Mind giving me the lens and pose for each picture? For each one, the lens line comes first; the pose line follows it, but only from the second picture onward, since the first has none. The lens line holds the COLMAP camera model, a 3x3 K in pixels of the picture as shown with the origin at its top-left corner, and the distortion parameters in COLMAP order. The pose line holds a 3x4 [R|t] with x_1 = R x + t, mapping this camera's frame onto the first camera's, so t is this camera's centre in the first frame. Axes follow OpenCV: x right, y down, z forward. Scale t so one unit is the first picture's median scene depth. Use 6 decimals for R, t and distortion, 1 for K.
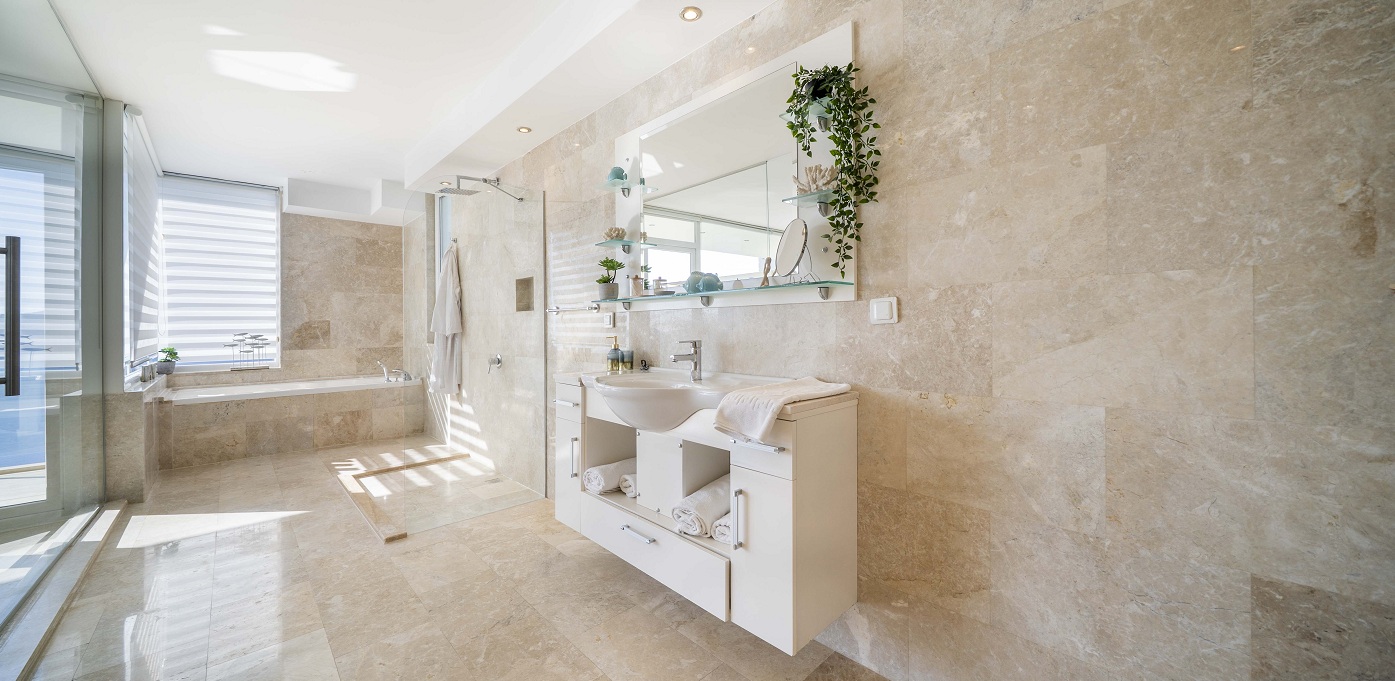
lens RADIAL K [[505.1, 0, 706.5], [0, 505.1, 331.2], [0, 0, 1]] dist [-0.000571, 0.000036]
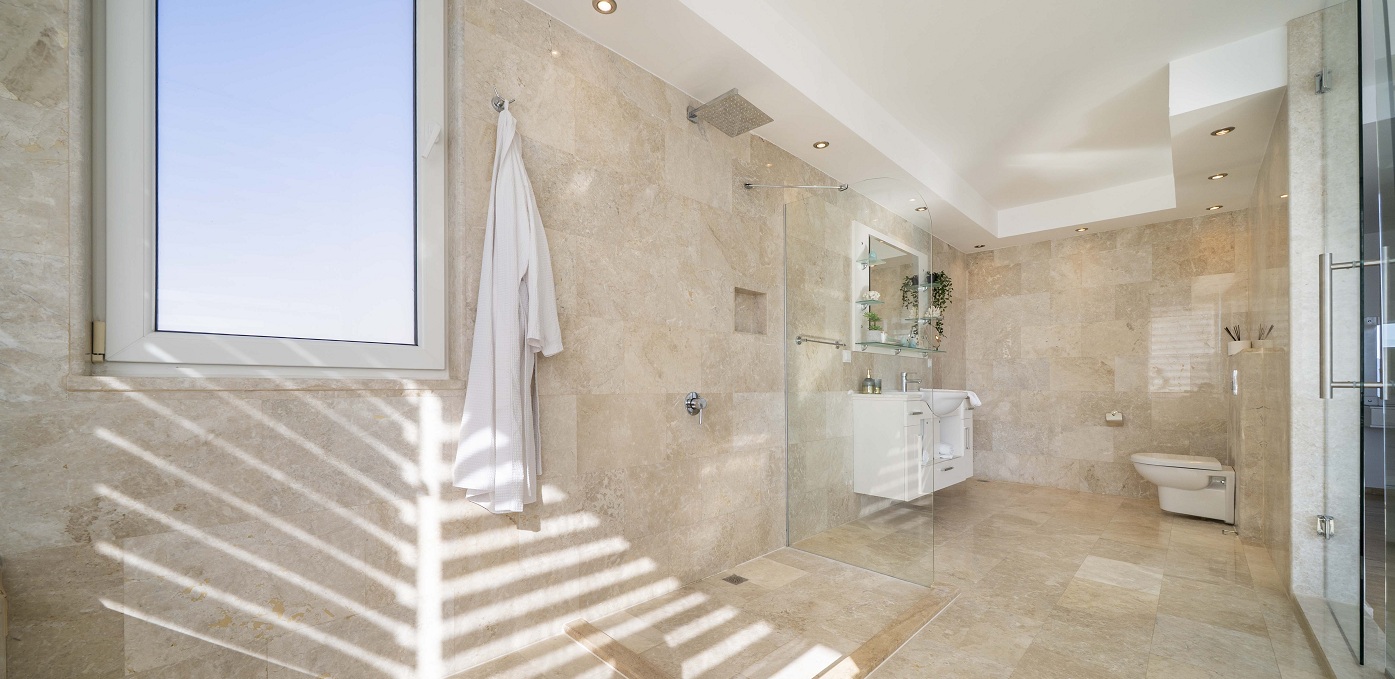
lens RADIAL K [[506.8, 0, 677.0], [0, 506.8, 387.1], [0, 0, 1]] dist [-0.000815, -0.000062]
pose [[-0.021103, 0.004241, 0.999768, -1.290348], [0.002203, 0.999989, -0.004196, 0.052454], [-0.999775, 0.002114, -0.021112, 1.287847]]
